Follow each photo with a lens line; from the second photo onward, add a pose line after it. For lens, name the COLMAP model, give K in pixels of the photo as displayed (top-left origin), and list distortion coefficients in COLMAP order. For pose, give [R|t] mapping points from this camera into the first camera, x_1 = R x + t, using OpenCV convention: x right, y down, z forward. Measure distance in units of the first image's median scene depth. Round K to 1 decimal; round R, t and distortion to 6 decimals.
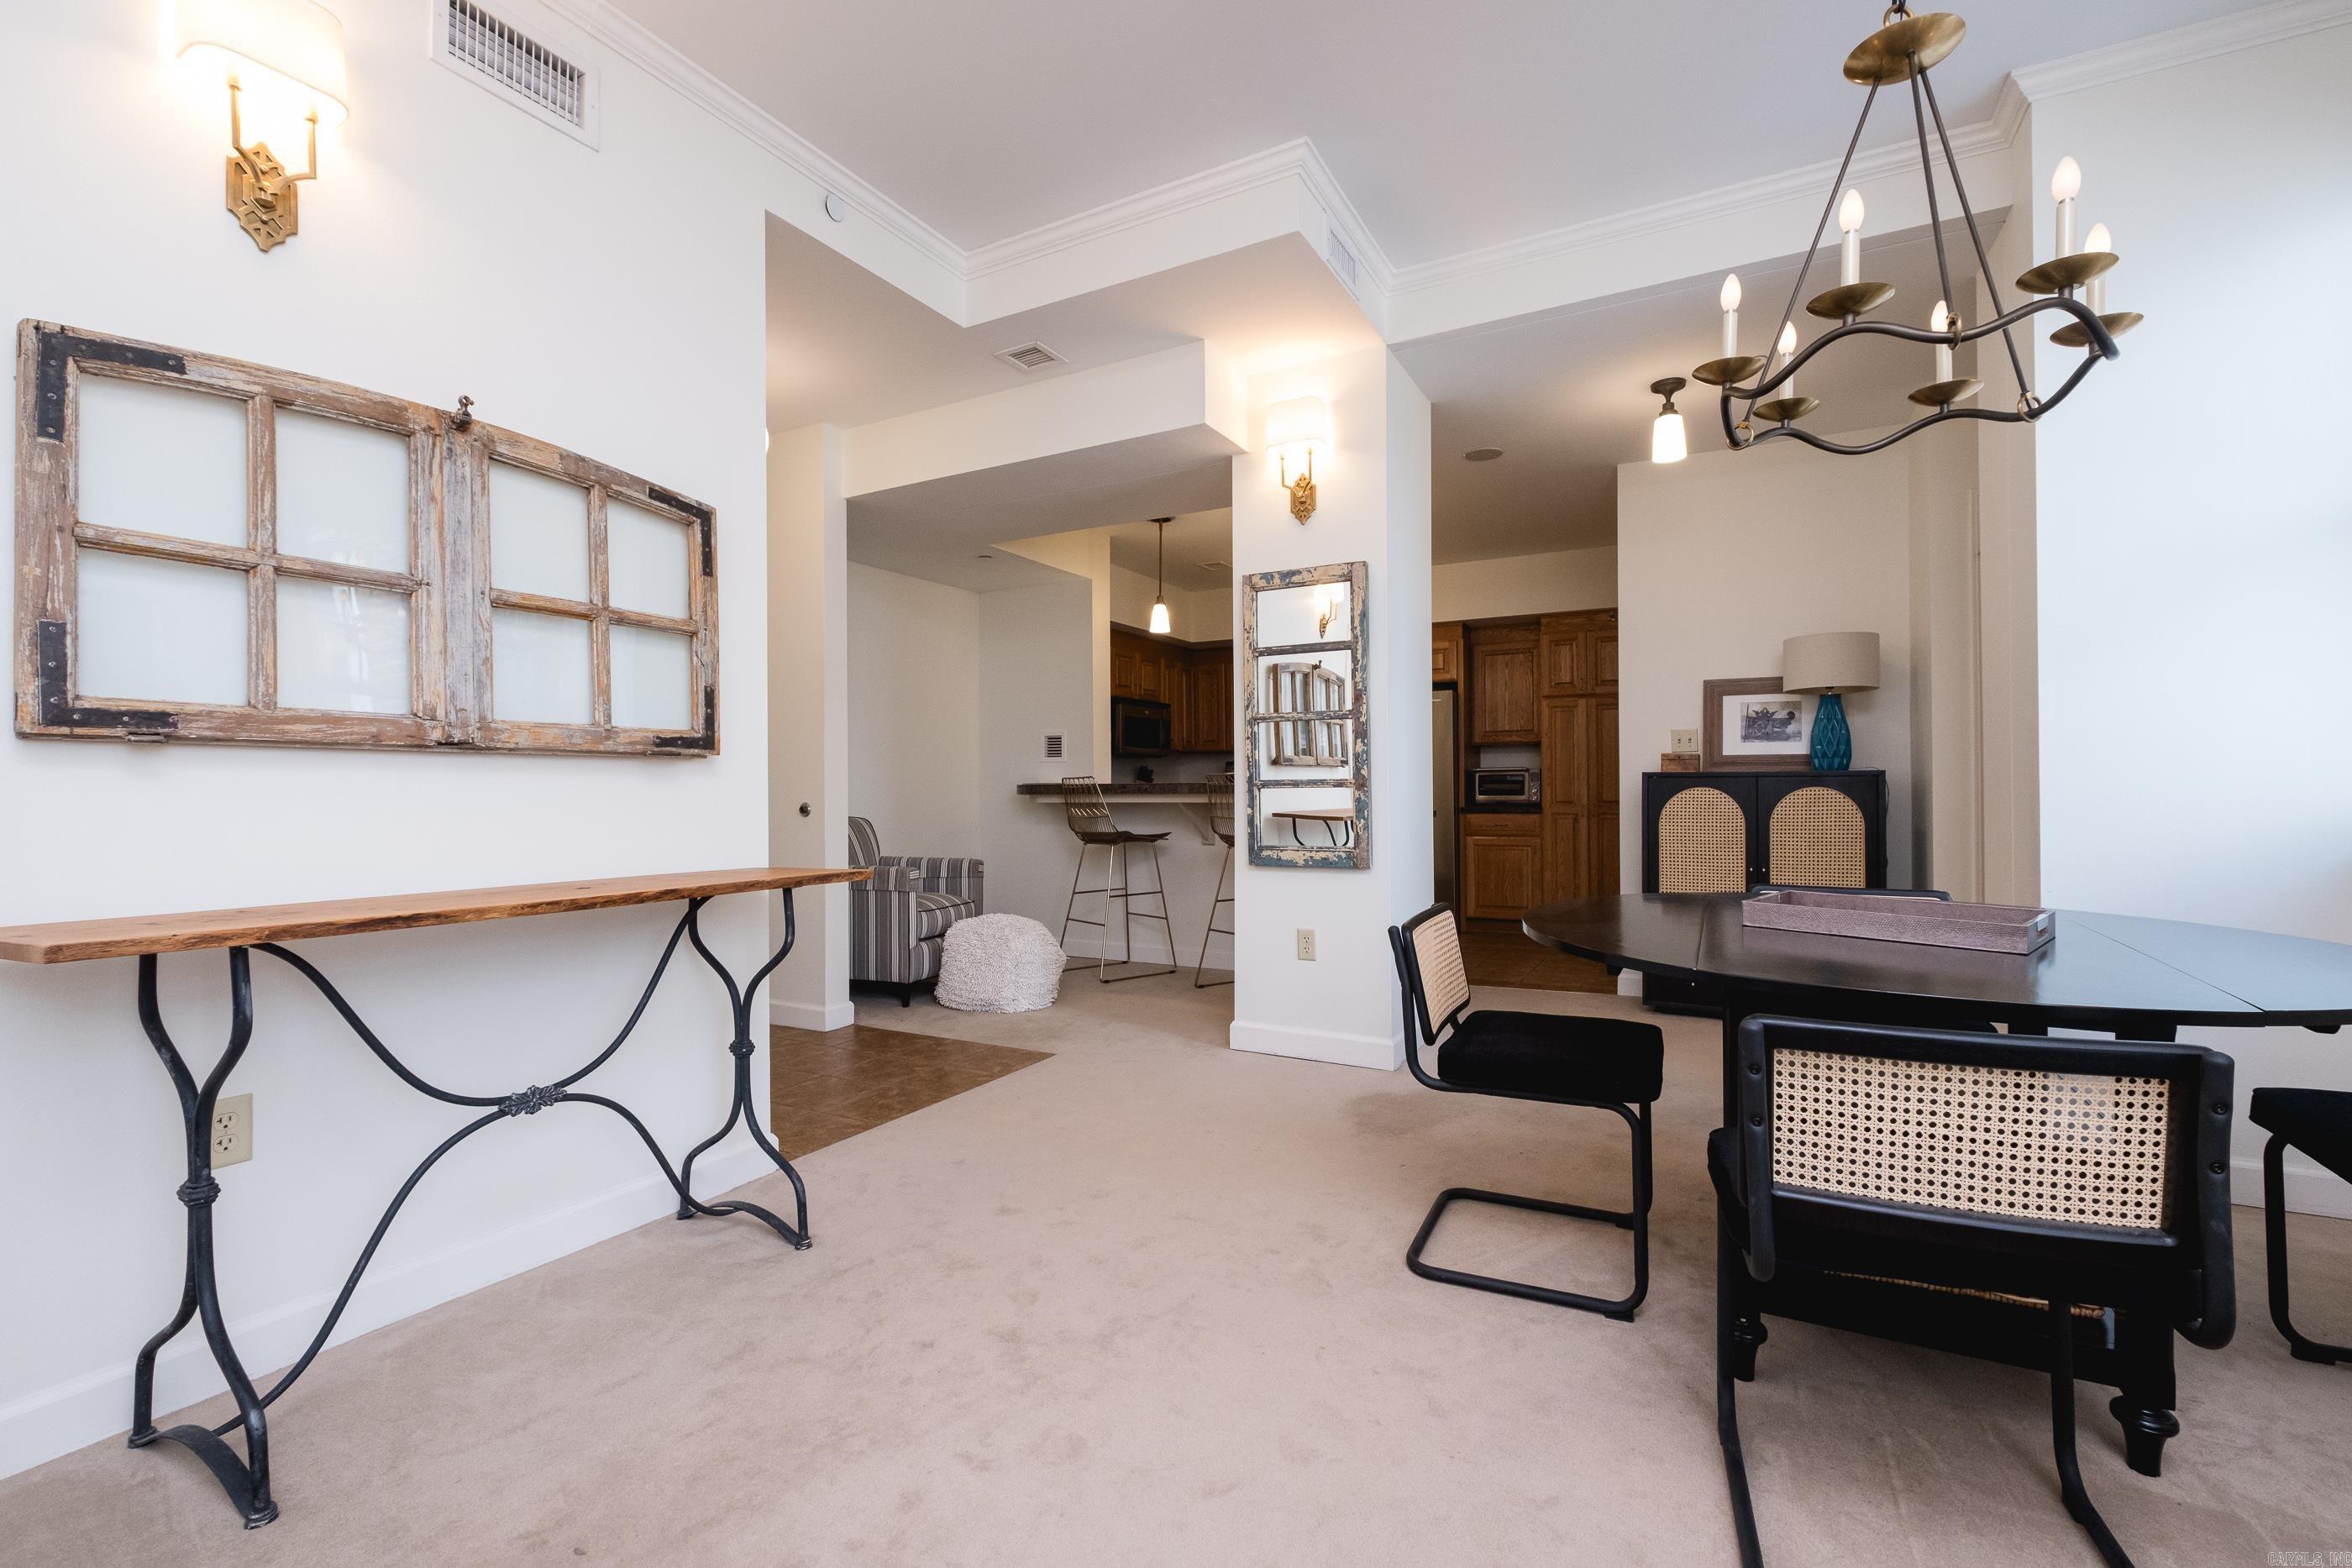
lens RADIAL K [[1033.4, 0, 1182.6], [0, 1033.4, 783.7], [0, 0, 1]] dist [0.007012, -0.005402]
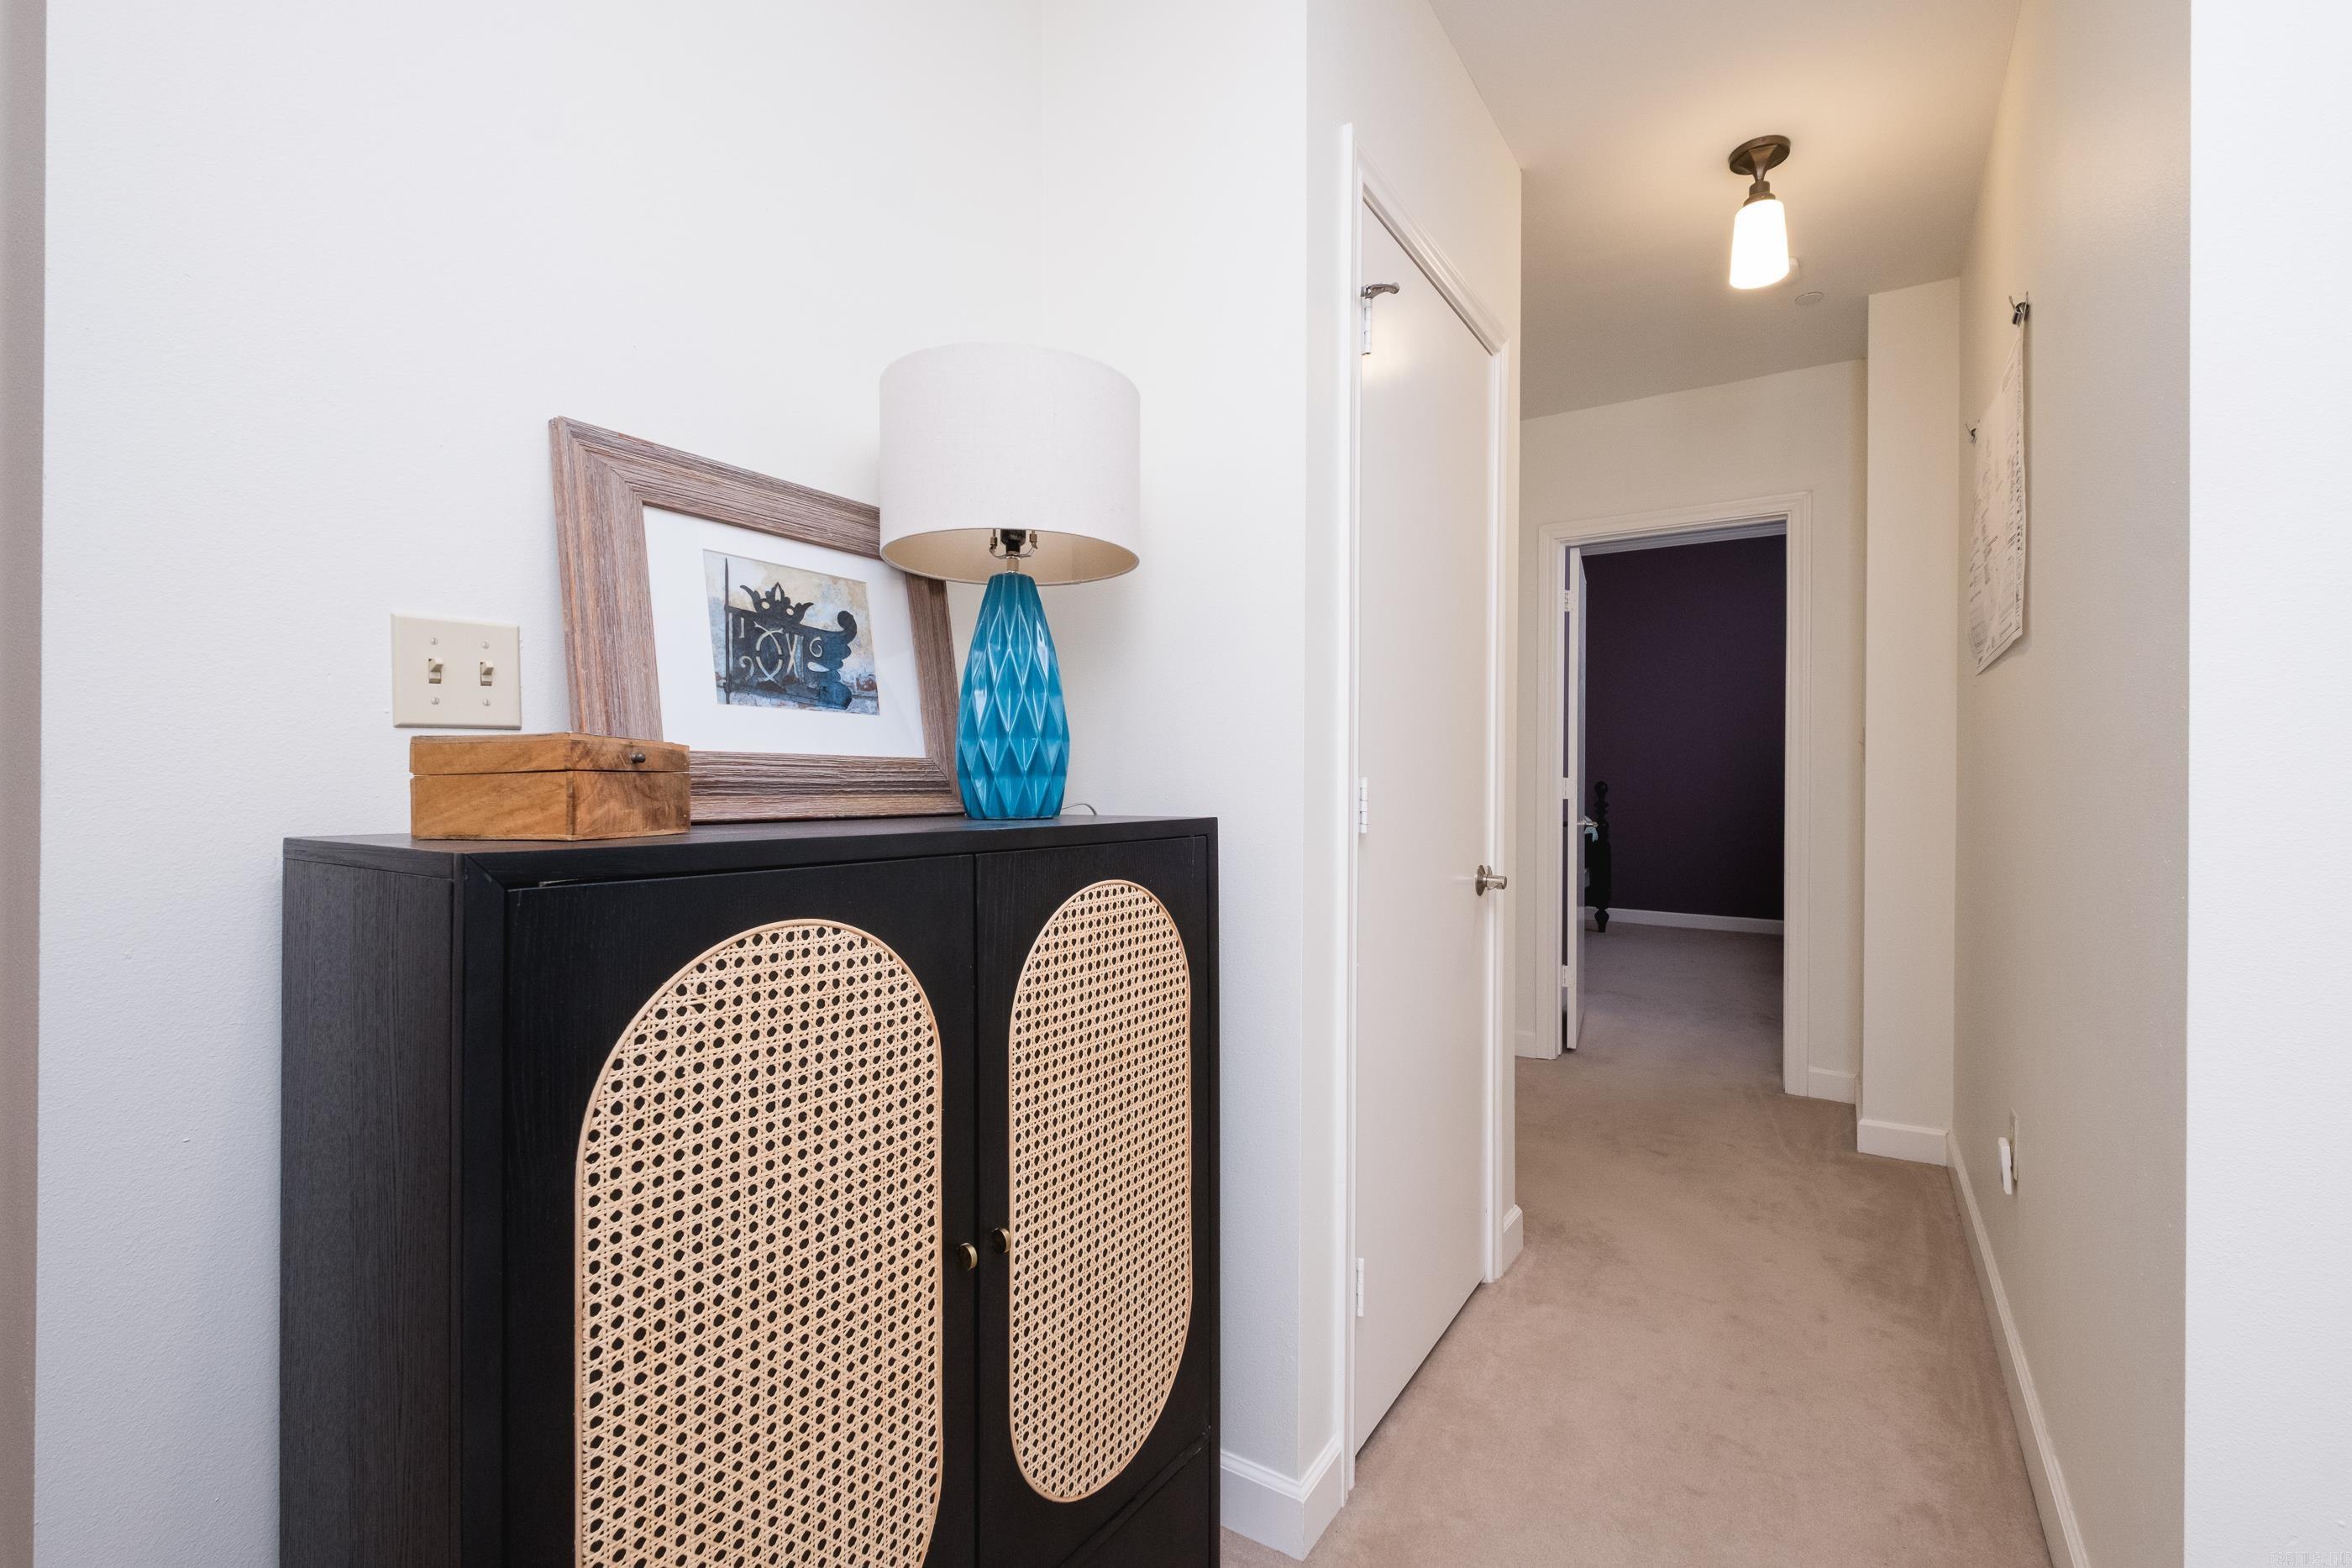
lens RADIAL K [[1033.4, 0, 1172.6], [0, 1033.4, 786.7], [0, 0, 1]] dist [0.007012, -0.005402]
pose [[0.086336, -0.002558, 0.996263, 0.318873], [-0.006157, 0.999976, 0.003101, -0.022592], [-0.996247, -0.006402, 0.086319, 0.927262]]
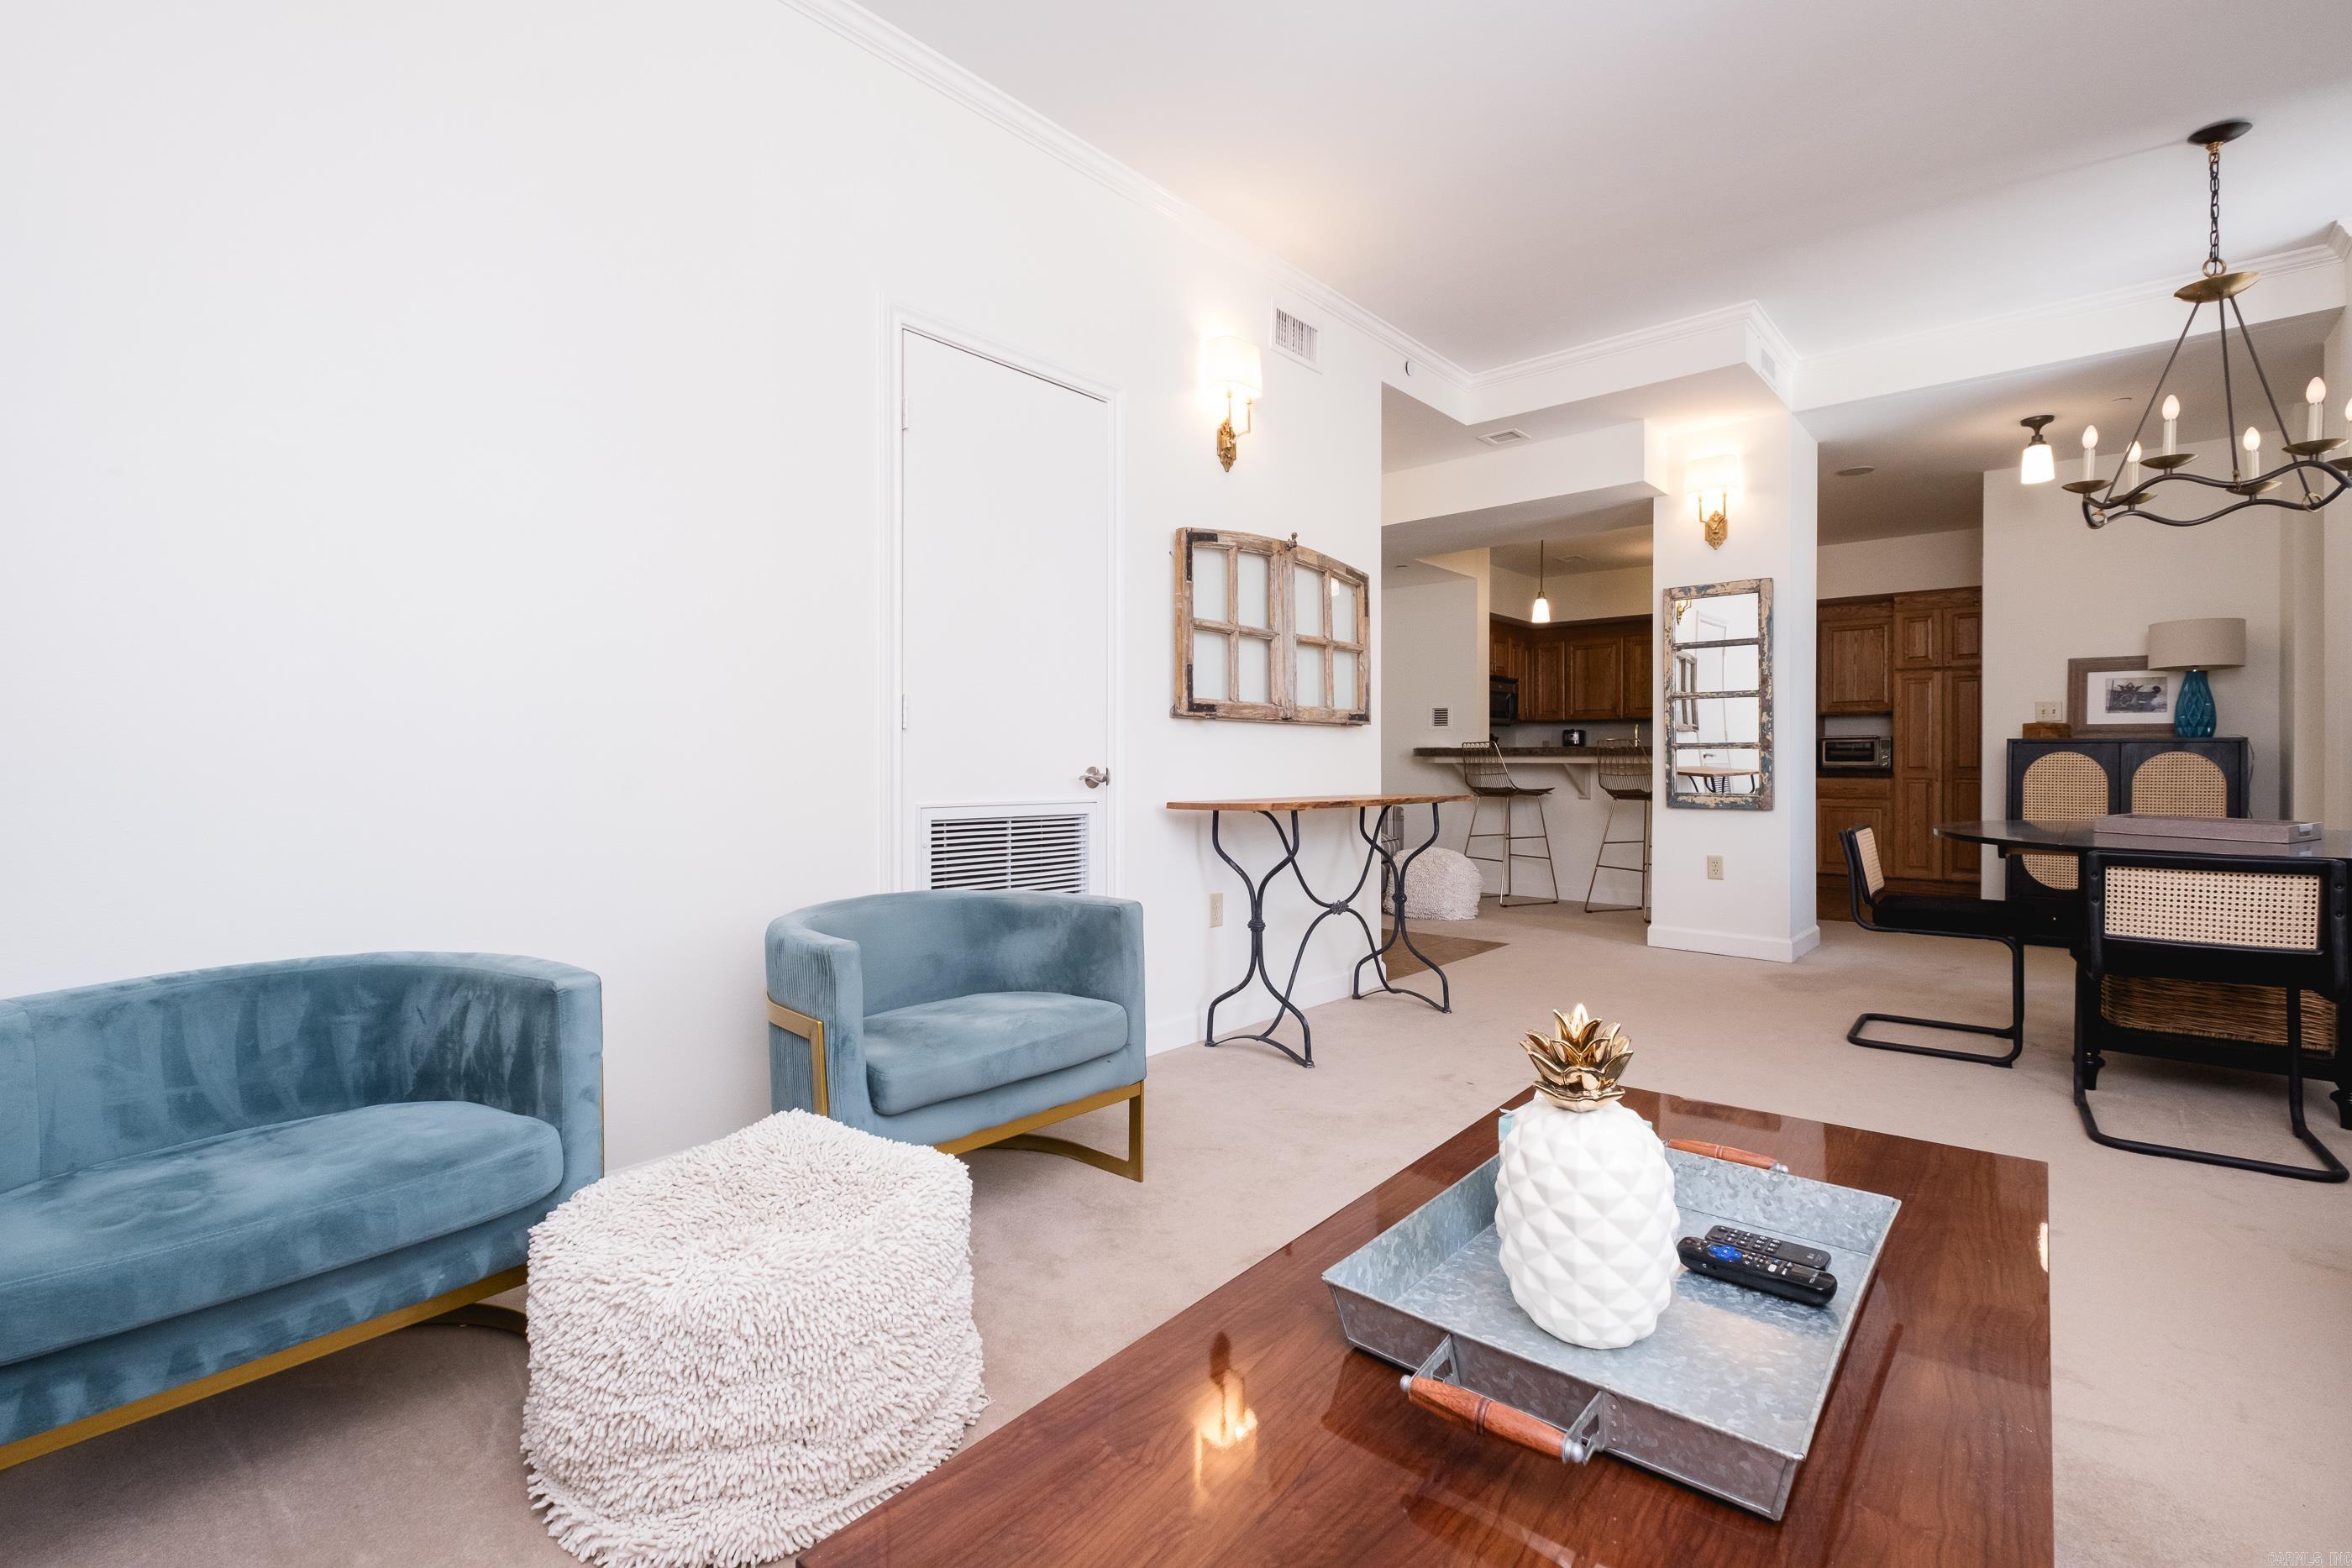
lens RADIAL K [[1096.6, 0, 1132.4], [0, 1096.6, 764.1], [0, 0, 1]] dist [-0.004566, -0.000921]
pose [[0.970961, 0.007893, -0.239107, -0.234305], [-0.005744, 0.999937, 0.009681, 0.012067], [0.239169, -0.008027, 0.970945, -0.465747]]
